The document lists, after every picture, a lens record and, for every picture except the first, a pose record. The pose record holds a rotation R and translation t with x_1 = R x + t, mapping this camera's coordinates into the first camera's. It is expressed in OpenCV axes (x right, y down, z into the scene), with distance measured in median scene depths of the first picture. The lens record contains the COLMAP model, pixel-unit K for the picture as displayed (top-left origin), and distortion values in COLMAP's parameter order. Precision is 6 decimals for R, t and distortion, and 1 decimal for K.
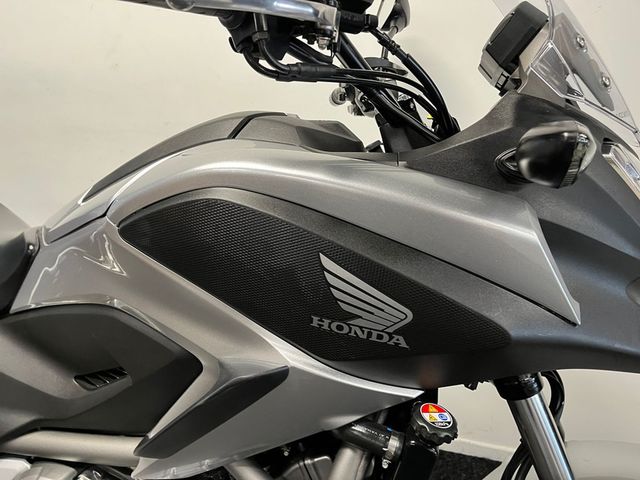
lens RADIAL K [[483.0, 0, 318.7], [0, 483.0, 241.2], [0, 0, 1]] dist [0.077499, -0.103228]
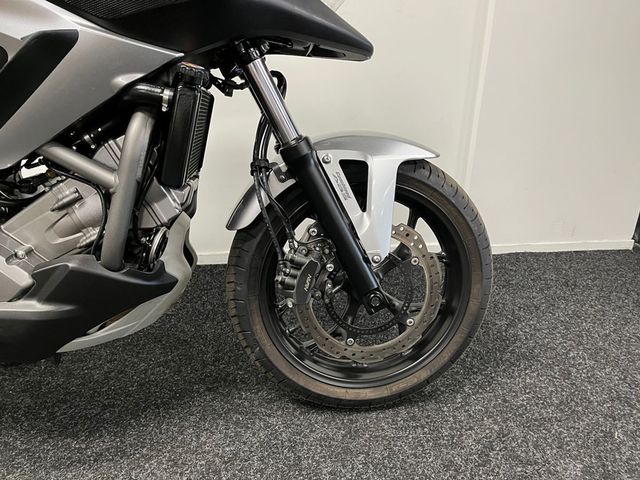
lens RADIAL K [[483.0, 0, 317.2], [0, 483.0, 238.8], [0, 0, 1]] dist [0.077499, -0.103228]
pose [[0.929200, -0.139362, 0.342294, 0.009020], [0.115895, 0.989339, 0.088190, 0.781267], [-0.350935, -0.042276, 0.935445, -0.536886]]
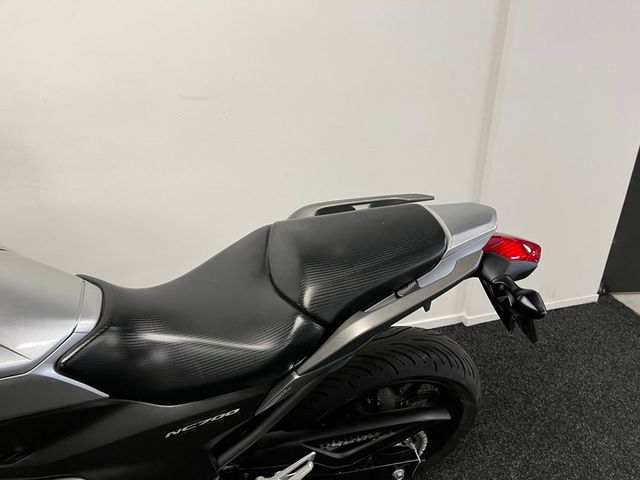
lens RADIAL K [[483.0, 0, 325.8], [0, 483.0, 238.2], [0, 0, 1]] dist [0.077499, -0.103228]
pose [[0.853821, -0.236446, 0.463771, -0.625141], [0.176500, 0.969614, 0.169398, -0.300739], [-0.489733, -0.062780, 0.869609, -0.590238]]
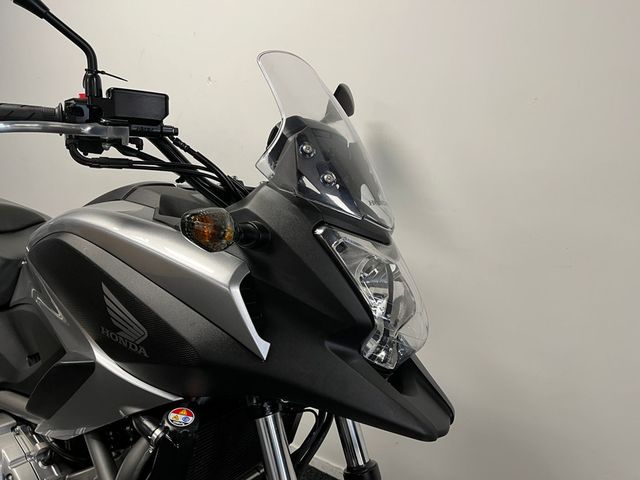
lens RADIAL K [[483.0, 0, 322.3], [0, 483.0, 241.4], [0, 0, 1]] dist [0.077499, -0.103228]
pose [[0.951363, 0.092611, -0.293823, 0.943157], [-0.123821, 0.988267, -0.089420, -0.042497], [0.282094, 0.121452, 0.951668, -0.213318]]
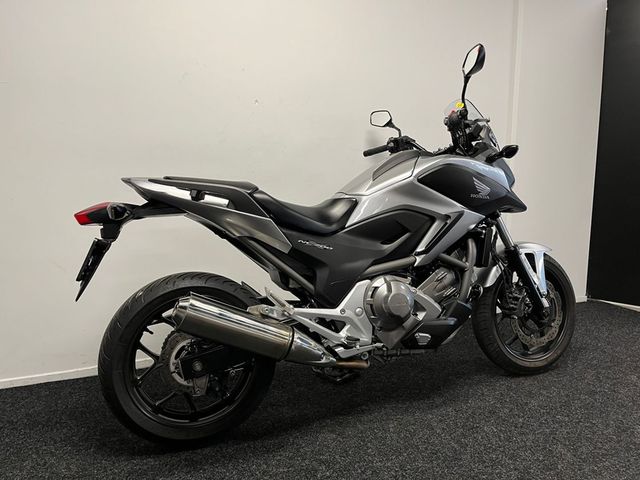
lens RADIAL K [[483.0, 0, 320.7], [0, 483.0, 243.8], [0, 0, 1]] dist [0.077499, -0.103228]
pose [[0.797632, -0.106526, 0.593662, -3.152799], [0.209666, 0.971867, -0.107311, 0.667239], [-0.565529, 0.210066, 0.797527, -1.291181]]
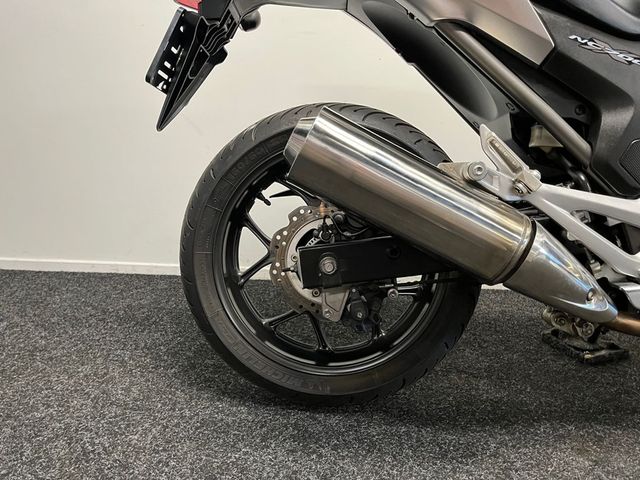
lens RADIAL K [[483.0, 0, 318.3], [0, 483.0, 240.8], [0, 0, 1]] dist [0.077499, -0.103228]
pose [[0.972752, -0.028572, 0.230080, -2.433125], [0.048942, 0.995320, -0.083319, 0.975040], [-0.226622, 0.092309, 0.969599, 0.192887]]
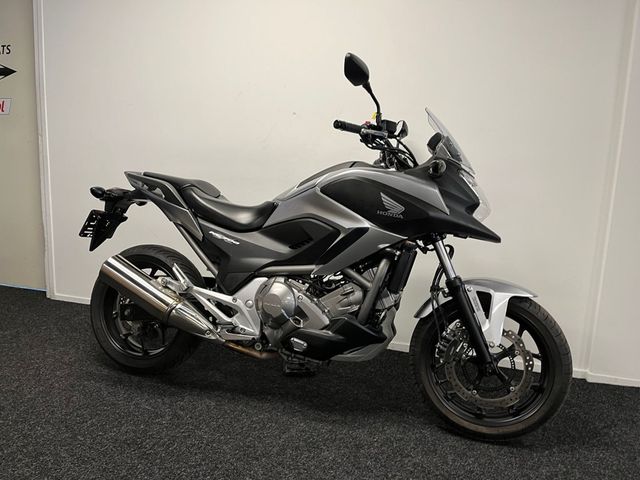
lens RADIAL K [[483.0, 0, 317.7], [0, 483.0, 243.0], [0, 0, 1]] dist [0.077499, -0.103228]
pose [[0.998663, 0.046743, -0.022070, -0.349783], [-0.049893, 0.983279, -0.175134, 0.993268], [0.013515, 0.176002, 0.984297, -2.416038]]
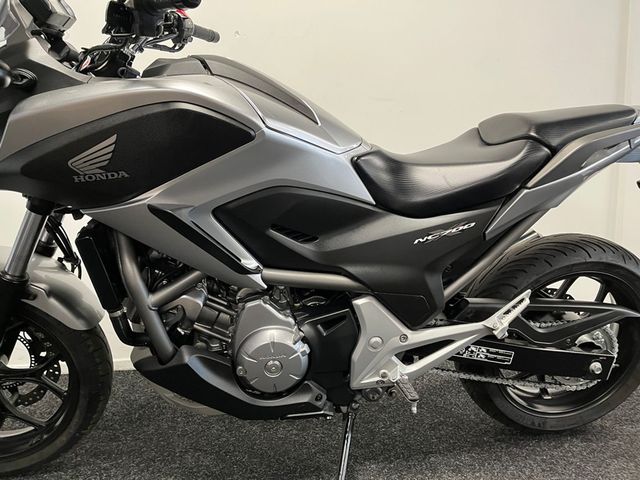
lens RADIAL K [[483.0, 0, 324.1], [0, 483.0, 235.6], [0, 0, 1]] dist [0.077499, -0.103228]
pose [[0.919564, -0.062387, 0.387956, -1.642413], [0.138019, 0.975688, -0.170244, 0.826045], [-0.367903, 0.210095, 0.905819, -0.645583]]
